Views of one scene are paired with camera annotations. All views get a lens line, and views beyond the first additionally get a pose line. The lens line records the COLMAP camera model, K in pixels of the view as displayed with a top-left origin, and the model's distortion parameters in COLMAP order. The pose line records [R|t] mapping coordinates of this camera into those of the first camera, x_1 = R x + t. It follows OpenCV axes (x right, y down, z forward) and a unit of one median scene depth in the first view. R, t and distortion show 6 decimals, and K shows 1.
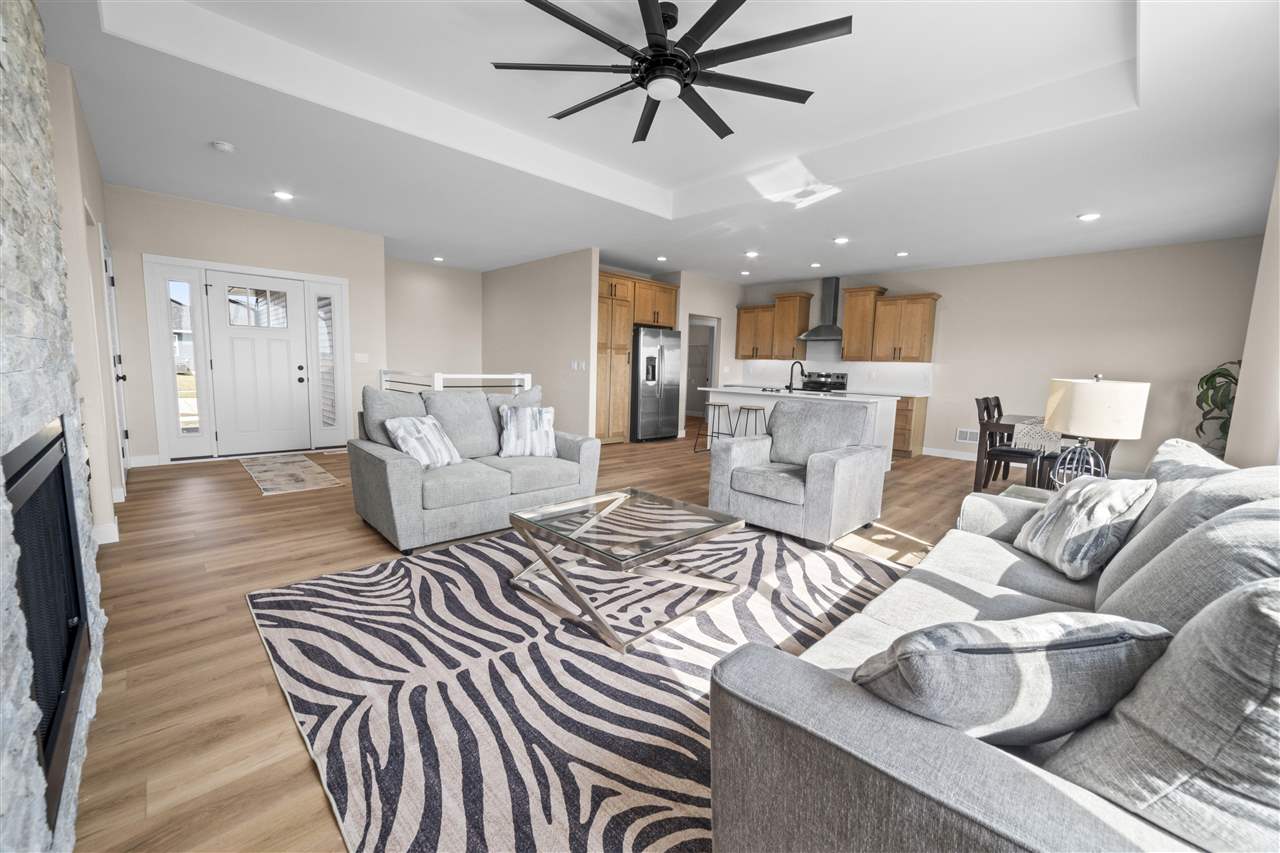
lens RADIAL K [[499.2, 0, 634.6], [0, 499.2, 427.0], [0, 0, 1]] dist [-0.042060, 0.012585]
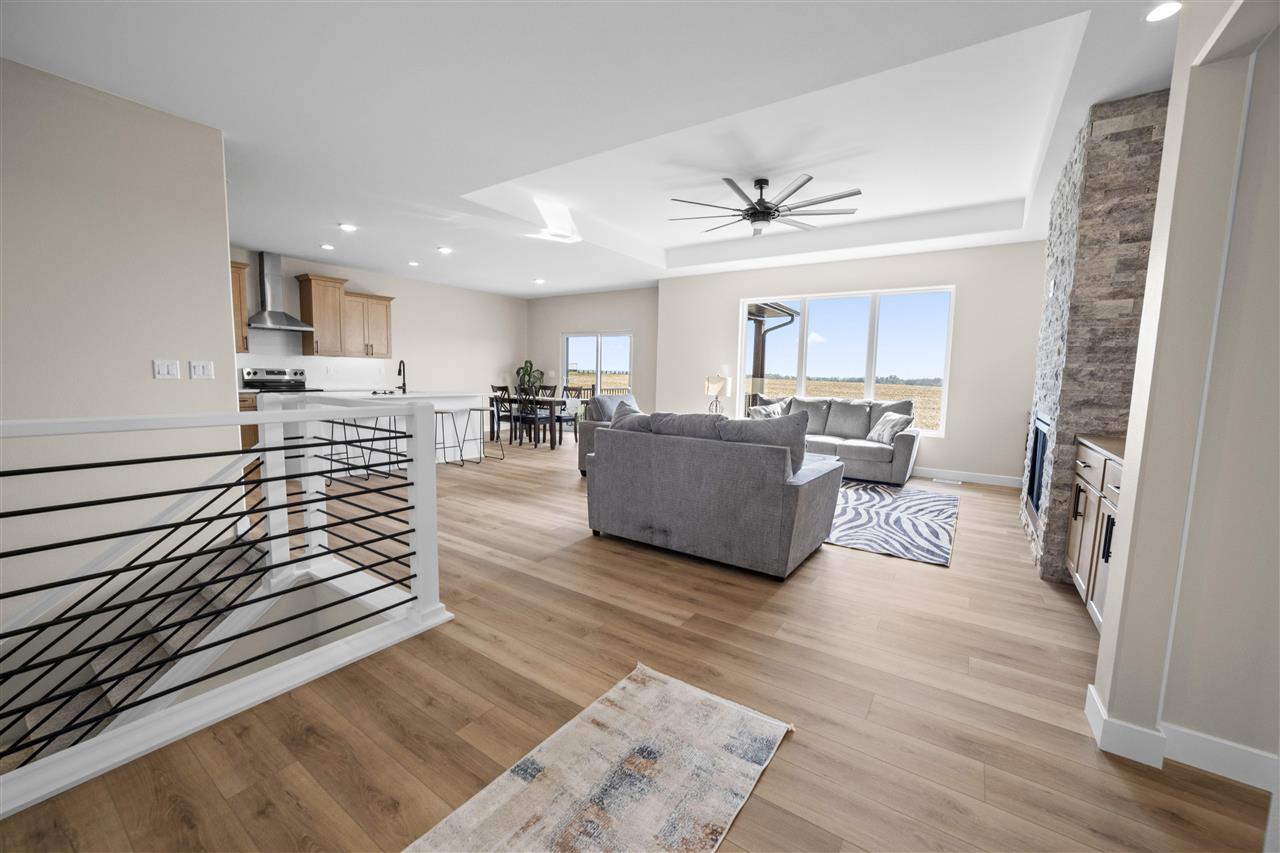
lens RADIAL K [[499.2, 0, 634.6], [0, 499.2, 427.0], [0, 0, 1]] dist [-0.042060, 0.012585]
pose [[-0.184994, -0.137779, 0.973034, -0.817901], [0.091854, 0.983365, 0.156705, -0.134622], [-0.978438, 0.118367, -0.169261, 0.875459]]
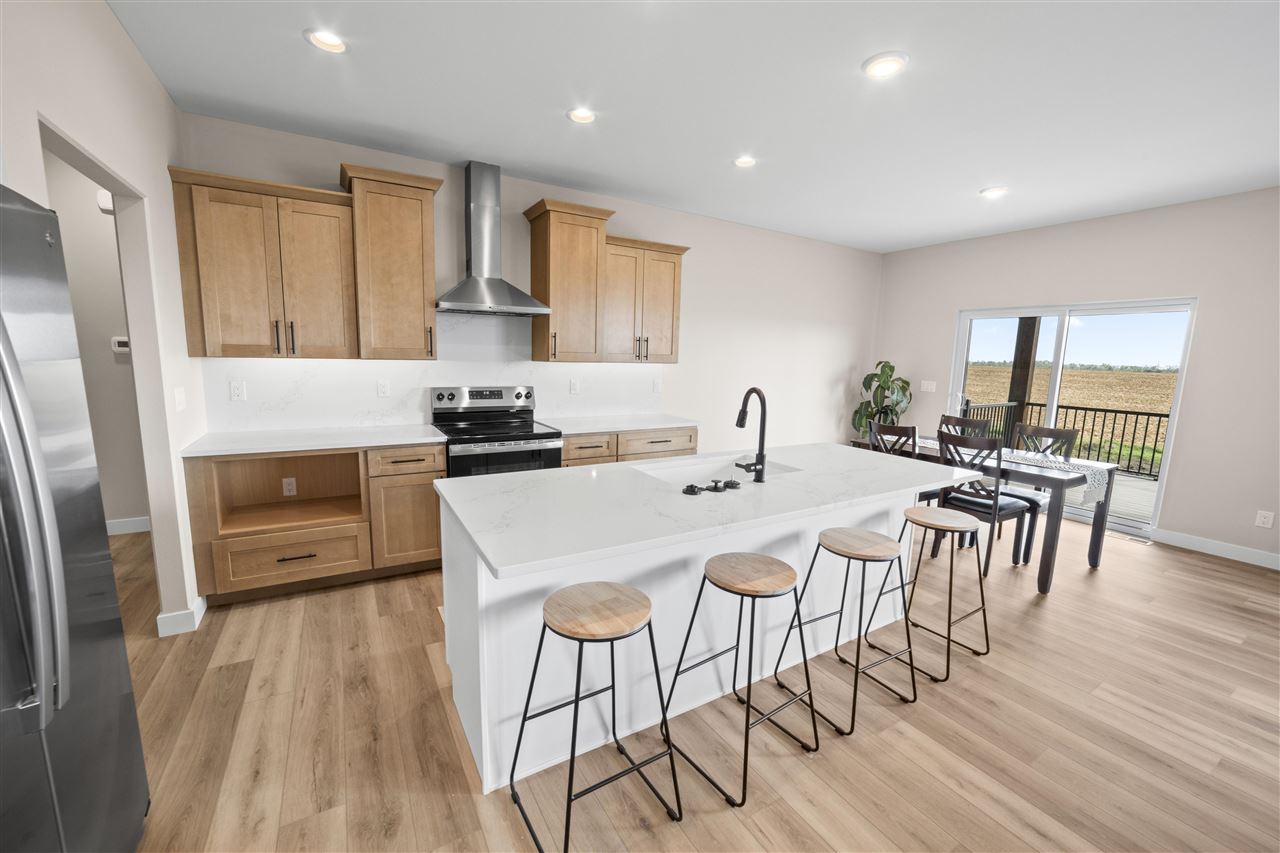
lens RADIAL K [[499.2, 0, 634.6], [0, 499.2, 427.0], [0, 0, 1]] dist [-0.042060, 0.012585]
pose [[0.246247, -0.163615, 0.955297, -0.023430], [0.101532, 0.984580, 0.142458, -0.191229], [-0.963874, 0.061913, 0.259062, 1.173992]]
